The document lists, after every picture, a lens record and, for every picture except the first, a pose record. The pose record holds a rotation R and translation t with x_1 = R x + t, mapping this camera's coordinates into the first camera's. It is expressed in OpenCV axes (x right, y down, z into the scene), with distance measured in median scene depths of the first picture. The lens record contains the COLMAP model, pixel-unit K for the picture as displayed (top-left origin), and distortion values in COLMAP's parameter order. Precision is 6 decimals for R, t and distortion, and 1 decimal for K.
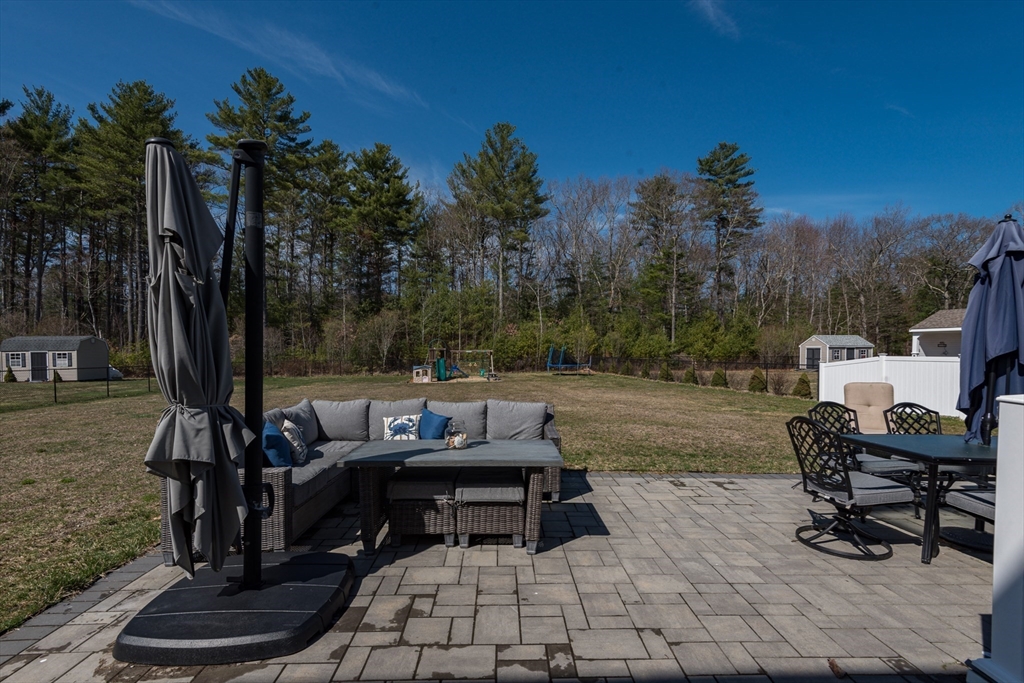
lens RADIAL K [[463.7, 0, 514.6], [0, 463.7, 367.2], [0, 0, 1]] dist [0.002191, -0.001588]
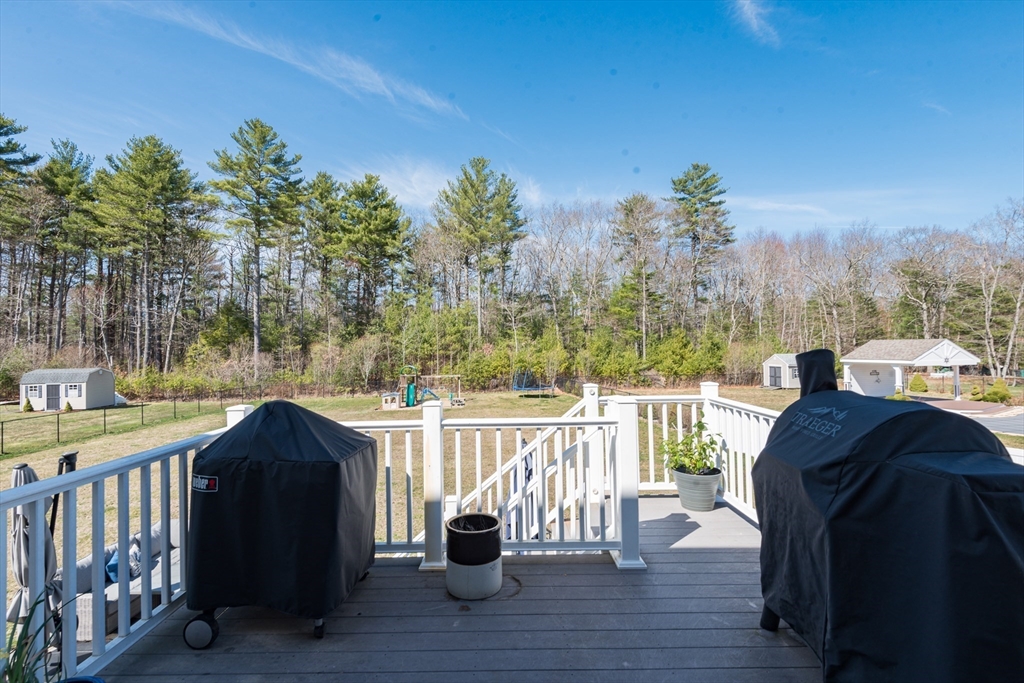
lens RADIAL K [[469.7, 0, 512.0], [0, 469.7, 341.5], [0, 0, 1]] dist [-0.001005, 0.001142]
pose [[0.999025, -0.011441, -0.042641, 0.097648], [0.009659, 0.999081, -0.041760, -0.055456], [0.043079, 0.041307, 0.998217, -0.068120]]
